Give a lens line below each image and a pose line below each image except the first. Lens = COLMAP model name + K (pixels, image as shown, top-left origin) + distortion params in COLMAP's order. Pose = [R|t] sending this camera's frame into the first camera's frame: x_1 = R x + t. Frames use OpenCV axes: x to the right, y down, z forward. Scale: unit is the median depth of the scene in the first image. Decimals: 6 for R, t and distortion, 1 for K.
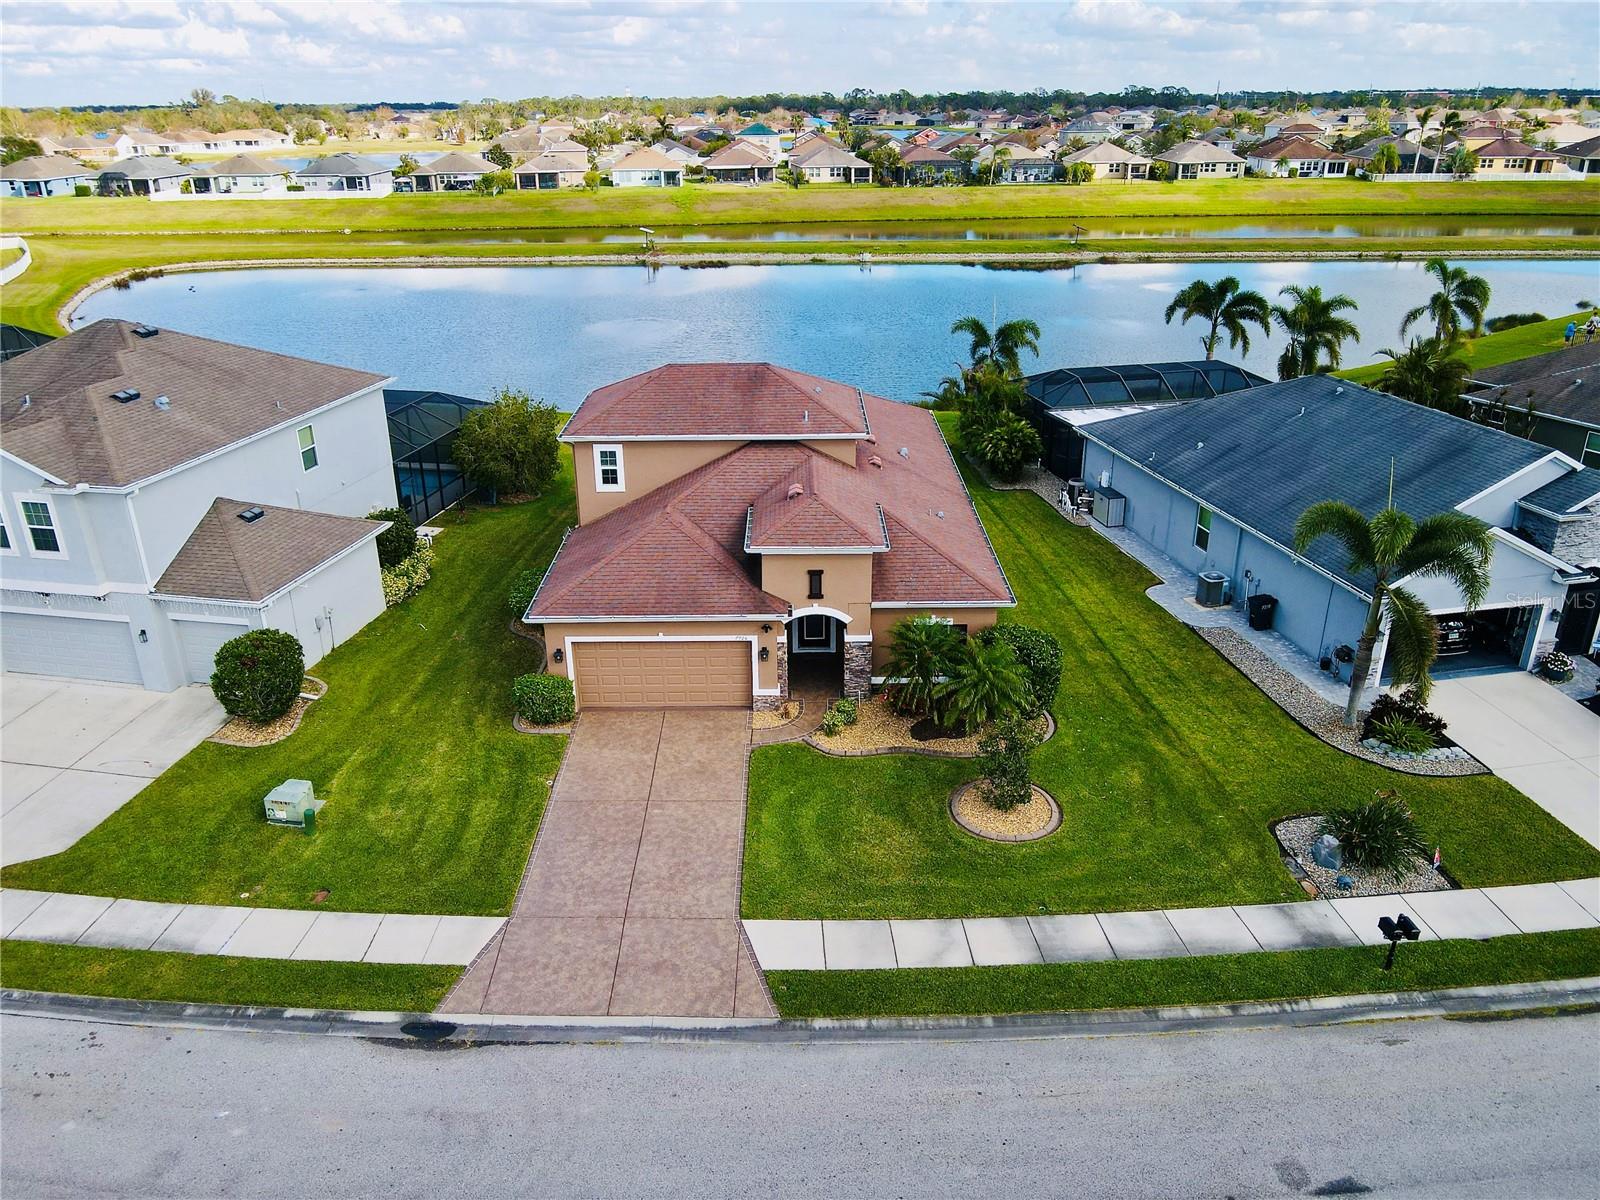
lens RADIAL K [[1175.1, 0, 794.7], [0, 1175.1, 607.0], [0, 0, 1]] dist [0.005723, 0.024608]
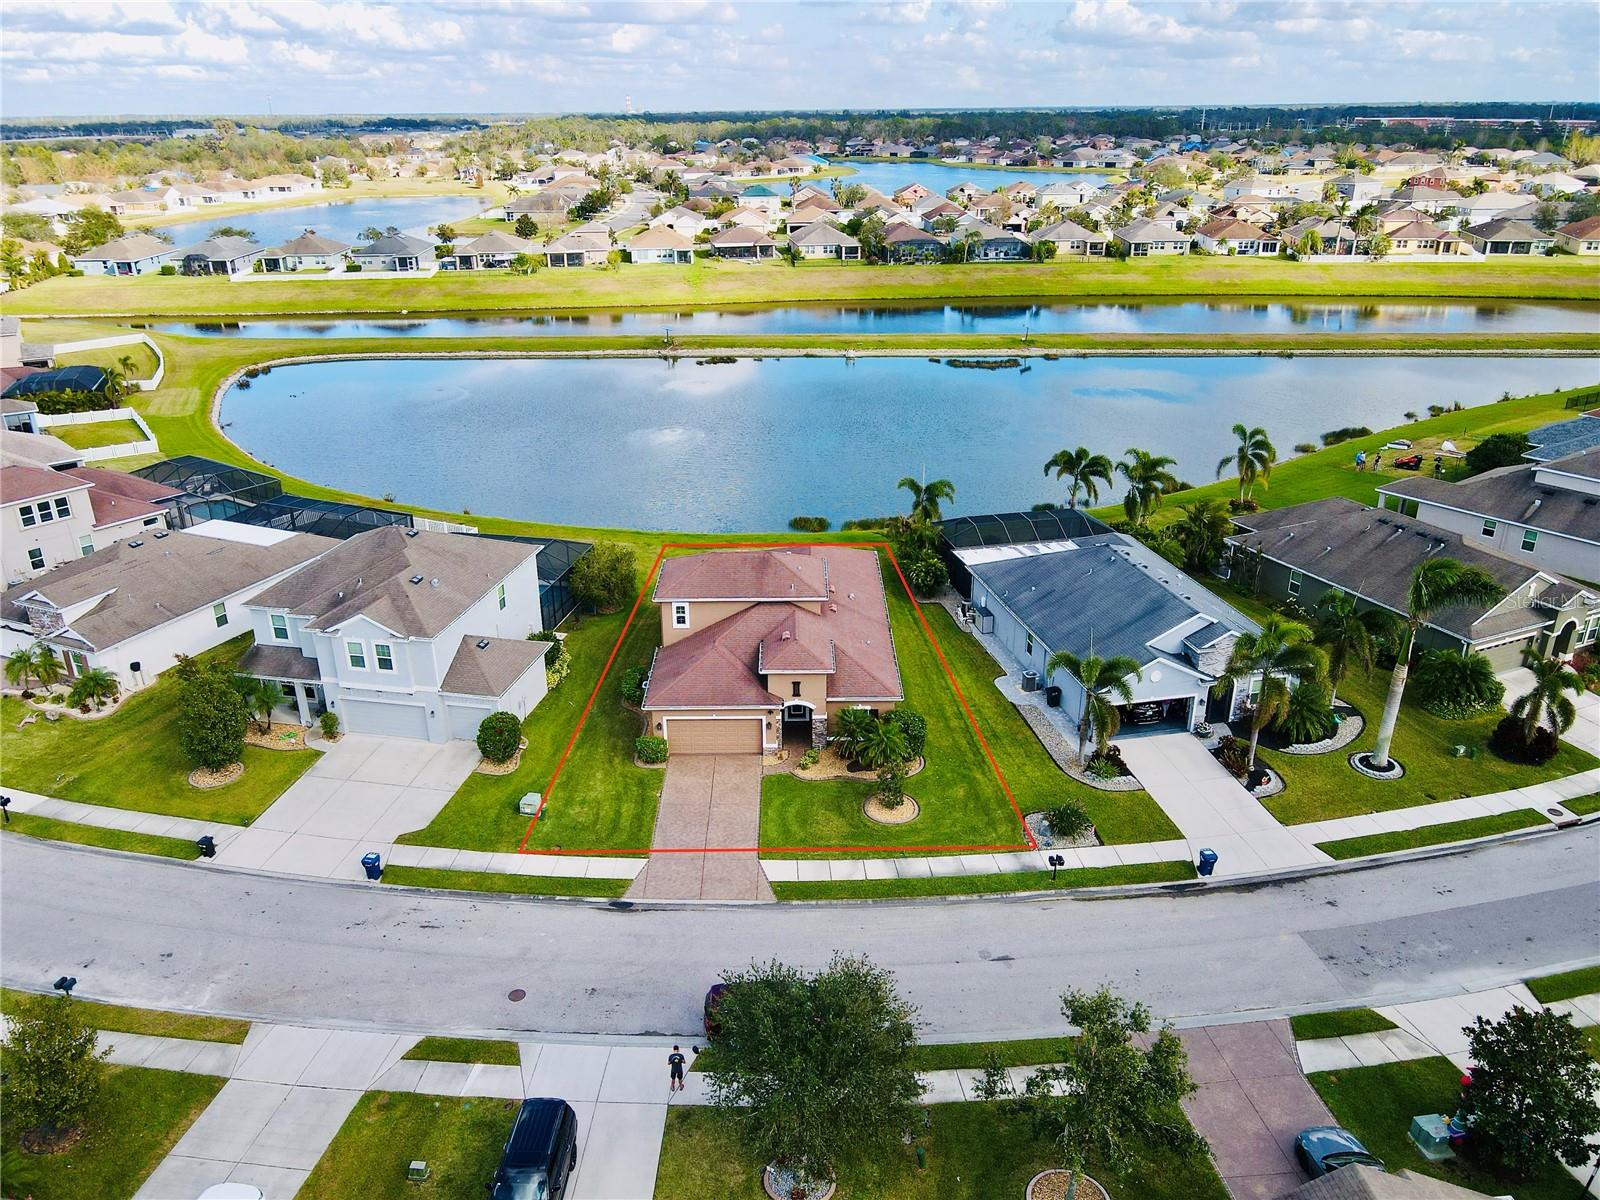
lens RADIAL K [[1175.1, 0, 794.7], [0, 1175.1, 607.0], [0, 0, 1]] dist [0.005723, 0.024608]
pose [[0.999999, 0.000980, 0.000888, 0.013473], [-0.000975, 0.999988, -0.004726, -0.147166], [-0.000893, 0.004725, 0.999988, -0.917051]]
